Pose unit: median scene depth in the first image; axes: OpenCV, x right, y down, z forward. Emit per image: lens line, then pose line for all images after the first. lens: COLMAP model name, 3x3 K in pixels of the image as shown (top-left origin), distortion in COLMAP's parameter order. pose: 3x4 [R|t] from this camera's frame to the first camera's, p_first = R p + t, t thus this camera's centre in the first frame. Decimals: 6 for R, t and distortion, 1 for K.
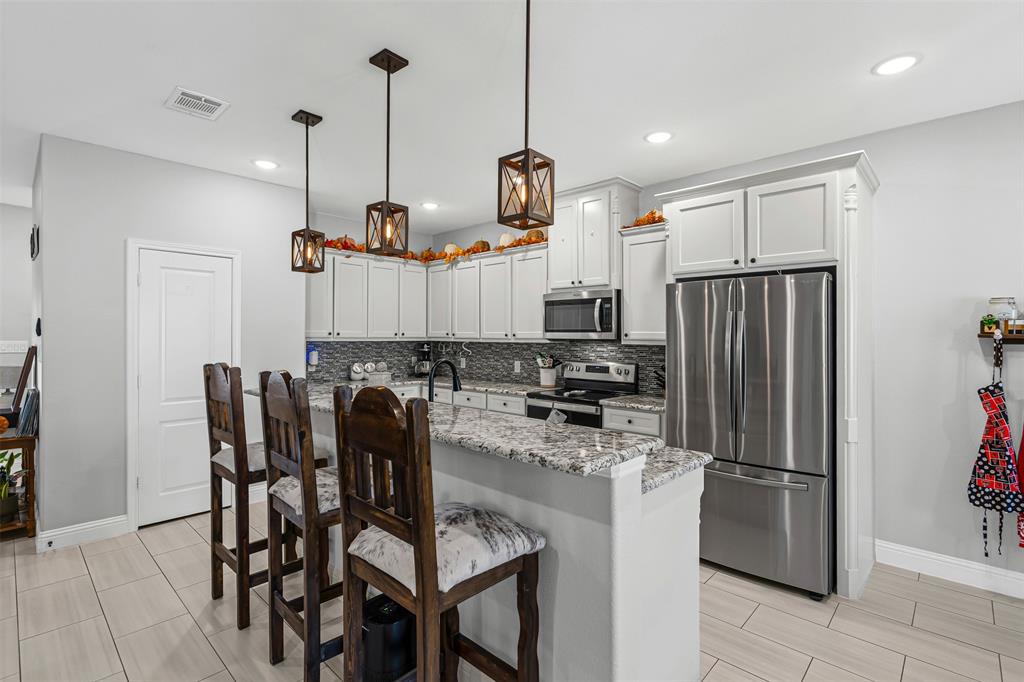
lens RADIAL K [[479.4, 0, 513.9], [0, 479.4, 333.2], [0, 0, 1]] dist [-0.002773, 0.000200]
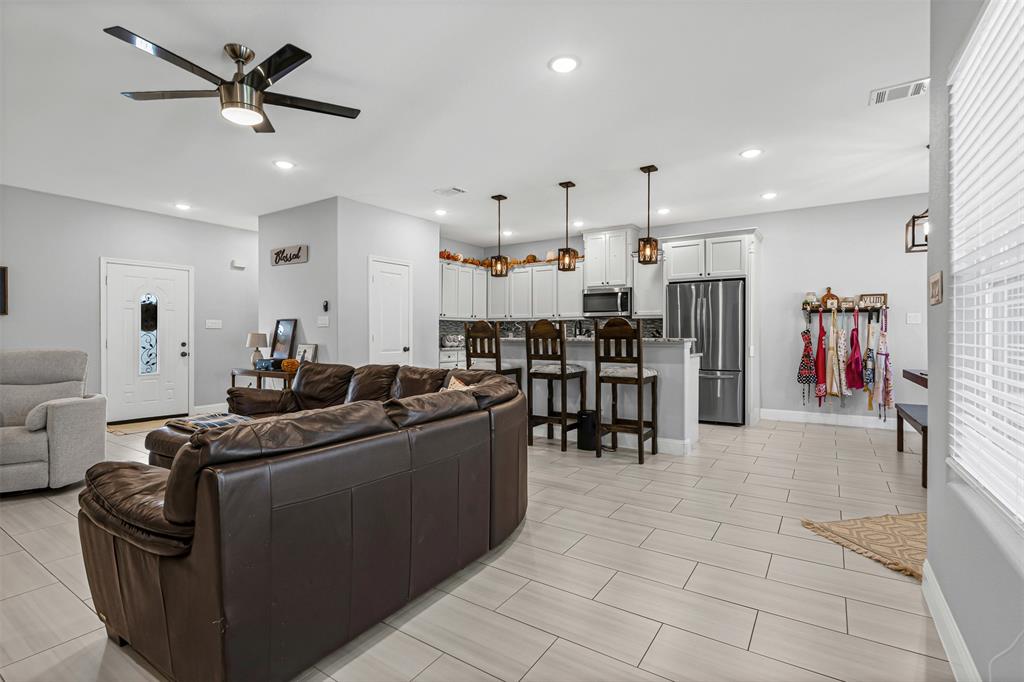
lens RADIAL K [[479.4, 0, 513.1], [0, 479.4, 341.0], [0, 0, 1]] dist [-0.002773, 0.000200]
pose [[0.985603, -0.008826, 0.168846, -0.524353], [0.005340, 0.999763, 0.021092, 0.068421], [-0.168992, -0.019887, 0.985417, -0.692651]]
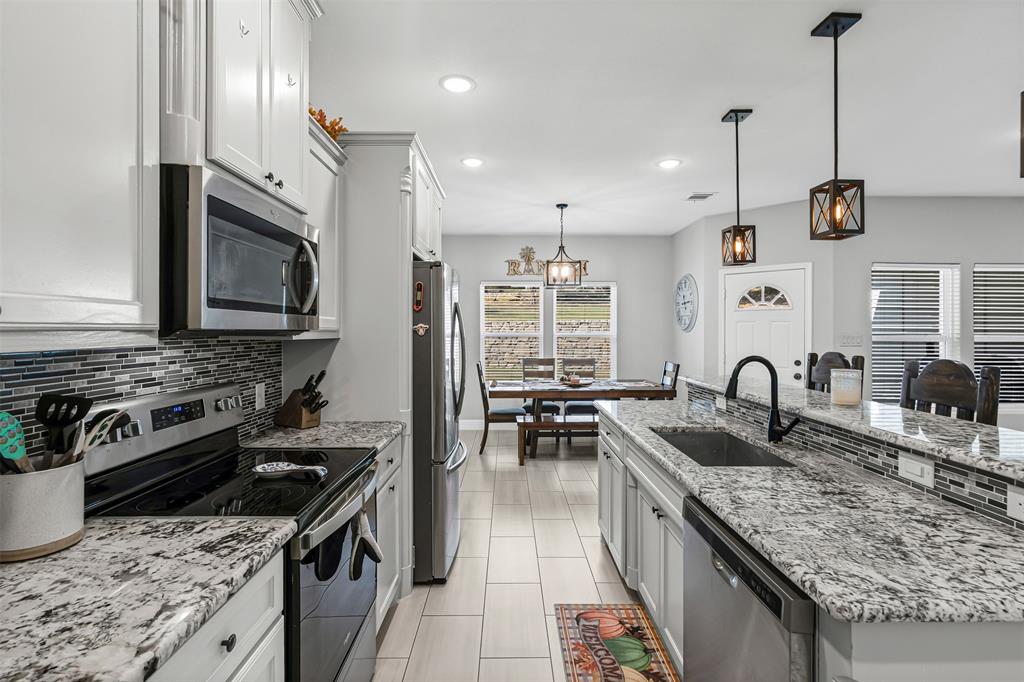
lens RADIAL K [[479.4, 0, 509.0], [0, 479.4, 335.5], [0, 0, 1]] dist [-0.002773, 0.000200]
pose [[-0.680622, -0.019297, 0.732380, -0.289919], [-0.018278, 0.999789, 0.009357, 0.010050], [-0.732407, -0.007018, -0.680831, 1.207659]]
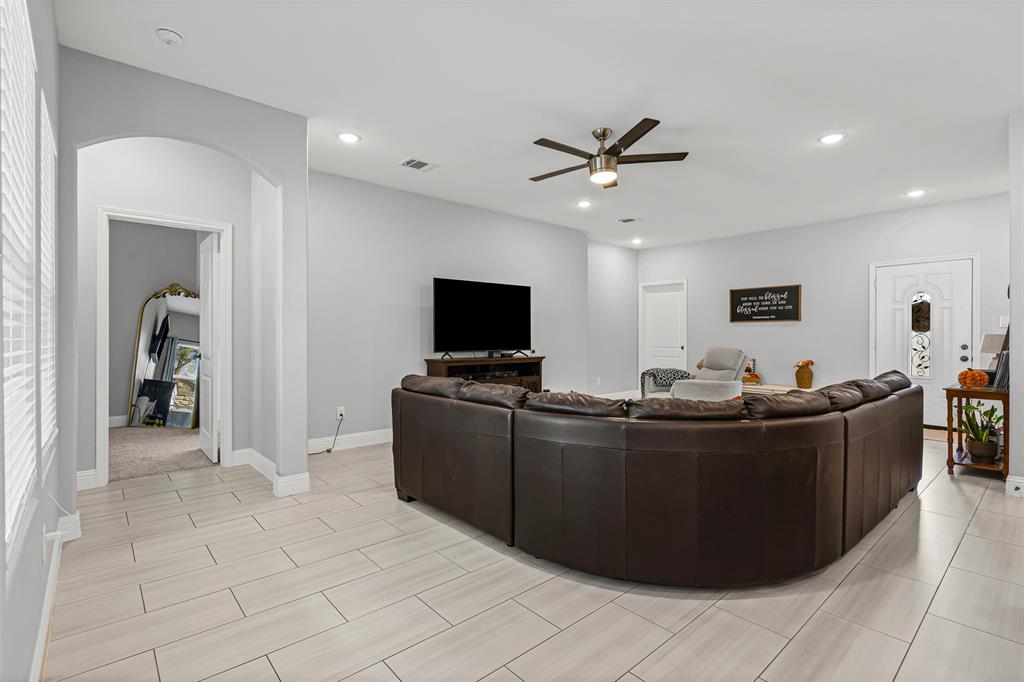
lens RADIAL K [[479.4, 0, 510.1], [0, 479.4, 337.6], [0, 0, 1]] dist [-0.002773, 0.000200]
pose [[-0.098085, -0.001598, -0.995177, 0.177858], [0.005380, 0.999983, -0.002136, 0.076804], [0.995164, -0.005564, -0.098074, -0.027024]]
